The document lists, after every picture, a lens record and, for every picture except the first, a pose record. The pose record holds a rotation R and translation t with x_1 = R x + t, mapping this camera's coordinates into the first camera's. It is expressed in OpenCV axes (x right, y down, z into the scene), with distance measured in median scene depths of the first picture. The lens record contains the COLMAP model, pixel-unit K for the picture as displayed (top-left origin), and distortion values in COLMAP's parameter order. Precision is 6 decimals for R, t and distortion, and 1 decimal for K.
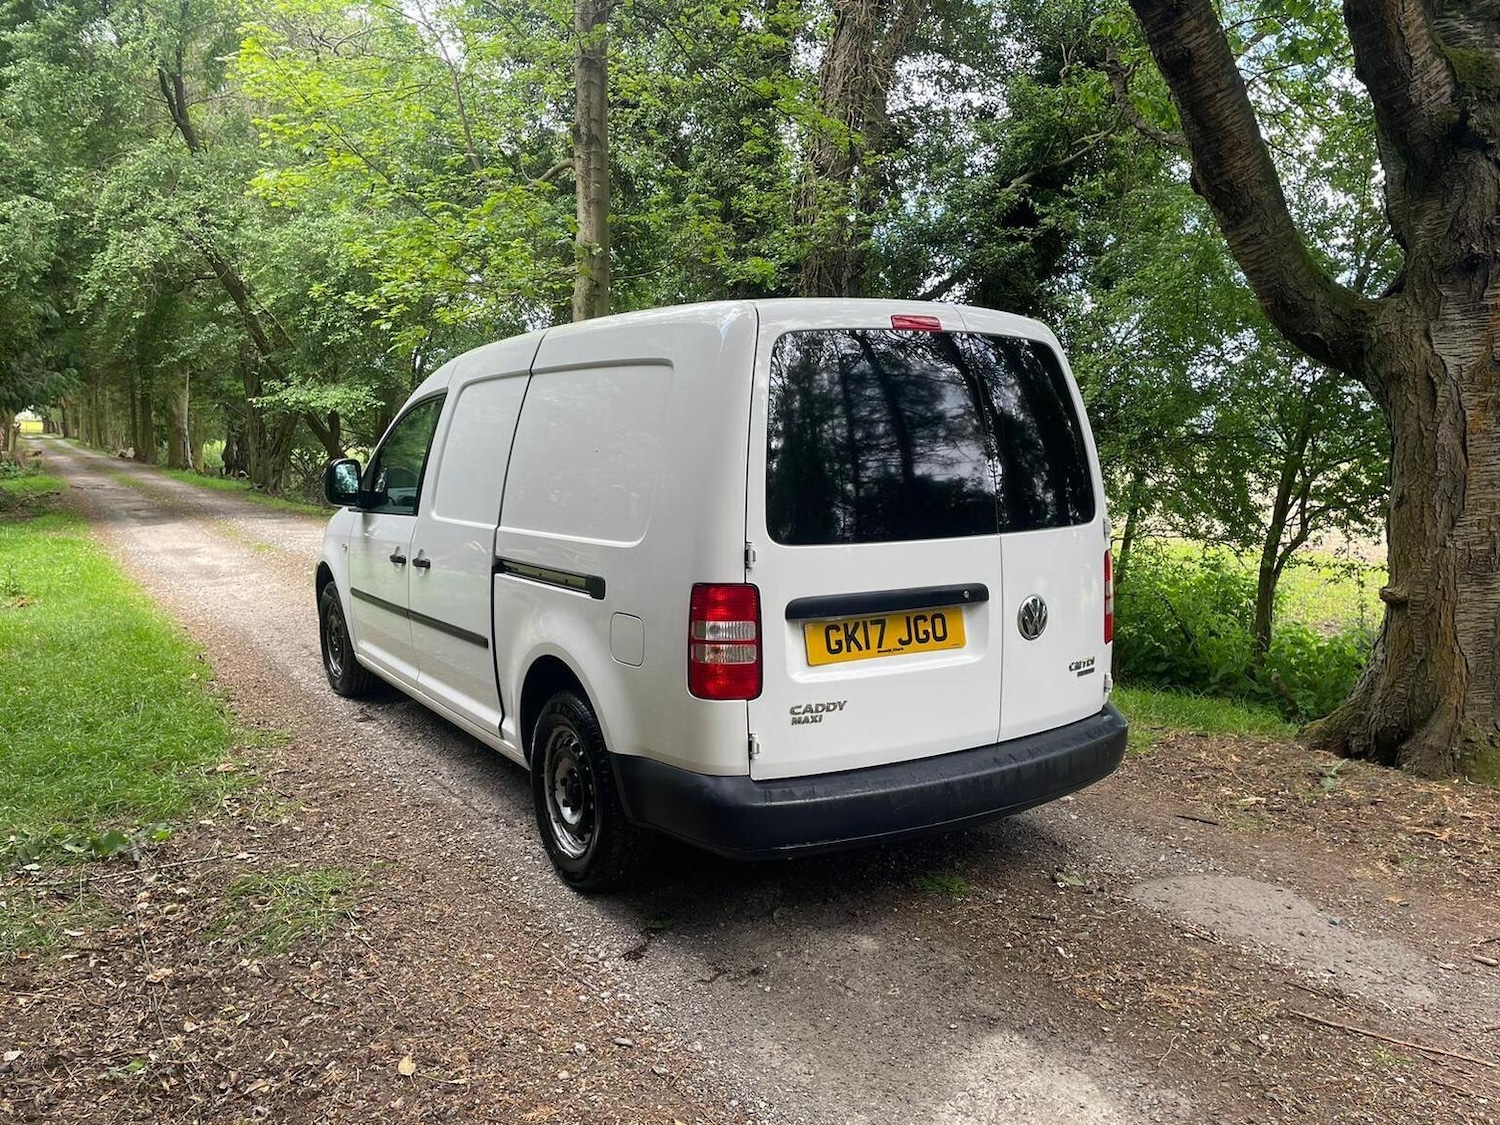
lens RADIAL K [[1128.1, 0, 743.0], [0, 1128.1, 564.7], [0, 0, 1]] dist [0.088017, -0.103129]
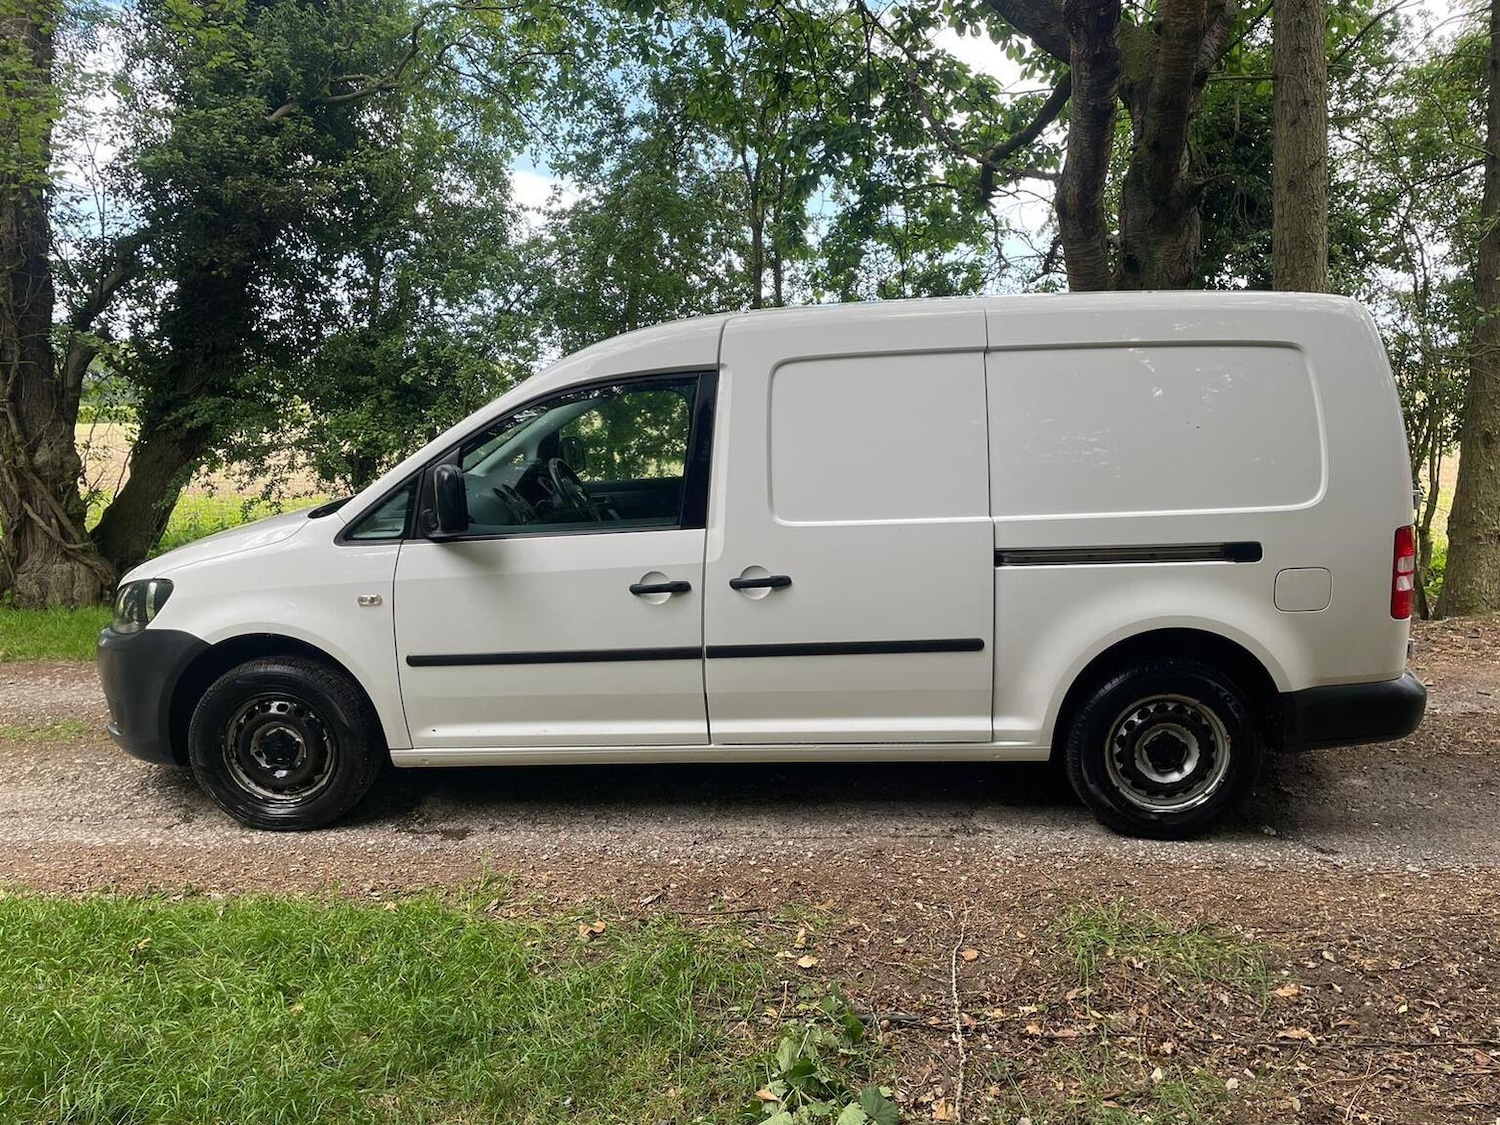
lens RADIAL K [[1128.1, 0, 752.7], [0, 1128.1, 570.2], [0, 0, 1]] dist [0.088017, -0.103129]
pose [[0.578403, -0.152333, 0.801401, -1.011385], [0.114107, 0.987859, 0.105421, -0.103807], [-0.807731, 0.030470, 0.588763, 0.575550]]
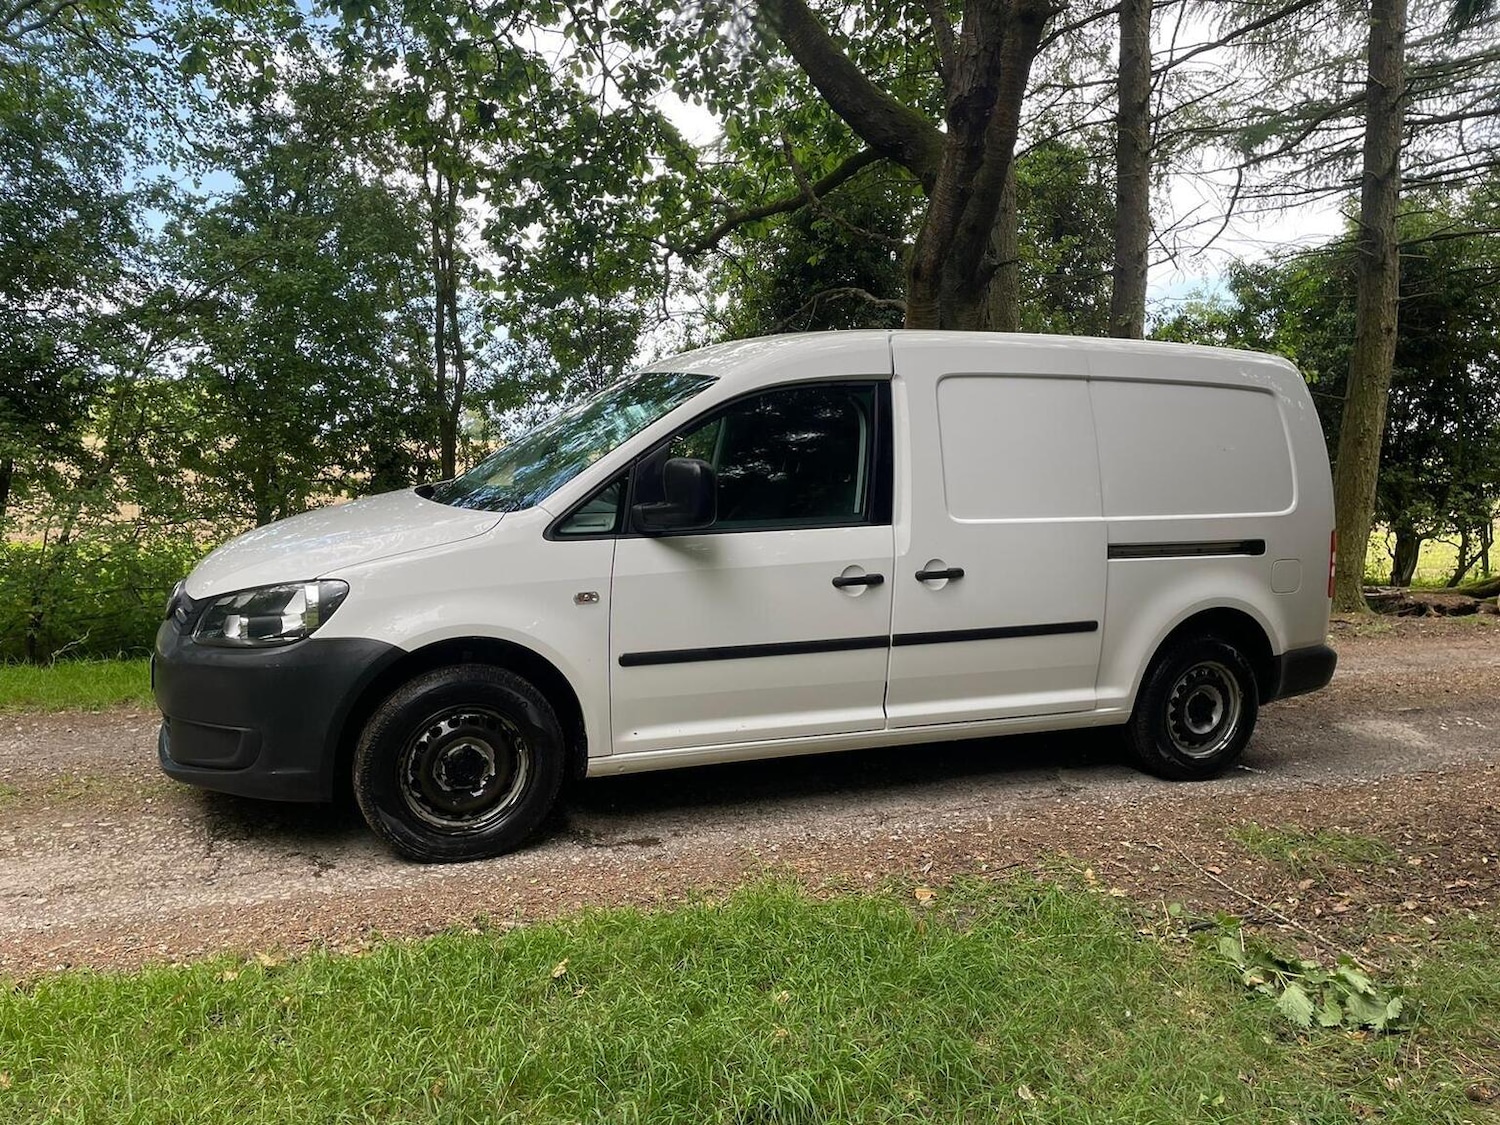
lens RADIAL K [[1138.1, 0, 742.4], [0, 1138.1, 557.4], [0, 0, 1]] dist [0.034847, -0.002644]
pose [[0.164375, -0.107913, 0.980477, -1.282562], [0.082222, 0.992037, 0.095401, -0.121823], [-0.982965, 0.064936, 0.171939, 1.084400]]
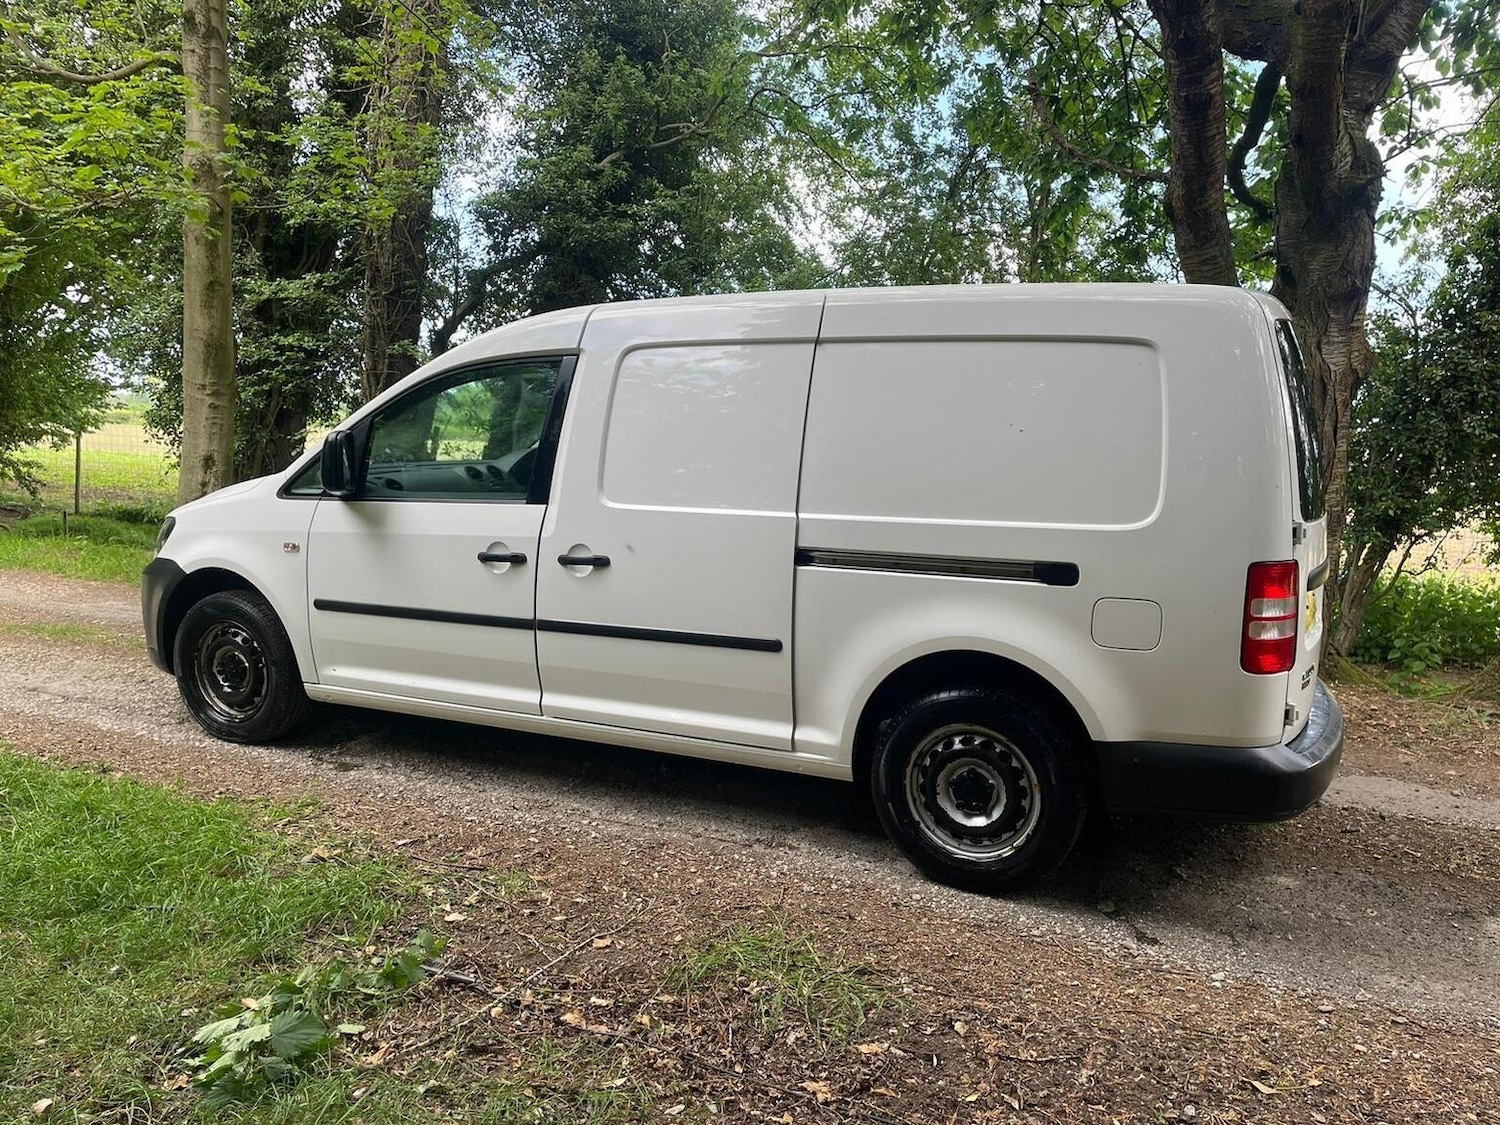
lens RADIAL K [[1128.1, 0, 758.9], [0, 1128.1, 563.1], [0, 0, 1]] dist [0.088017, -0.103129]
pose [[0.837273, -0.051635, 0.544342, -0.678672], [0.039534, 0.998642, 0.033919, -0.024388], [-0.545354, -0.006879, 0.838177, 0.259885]]
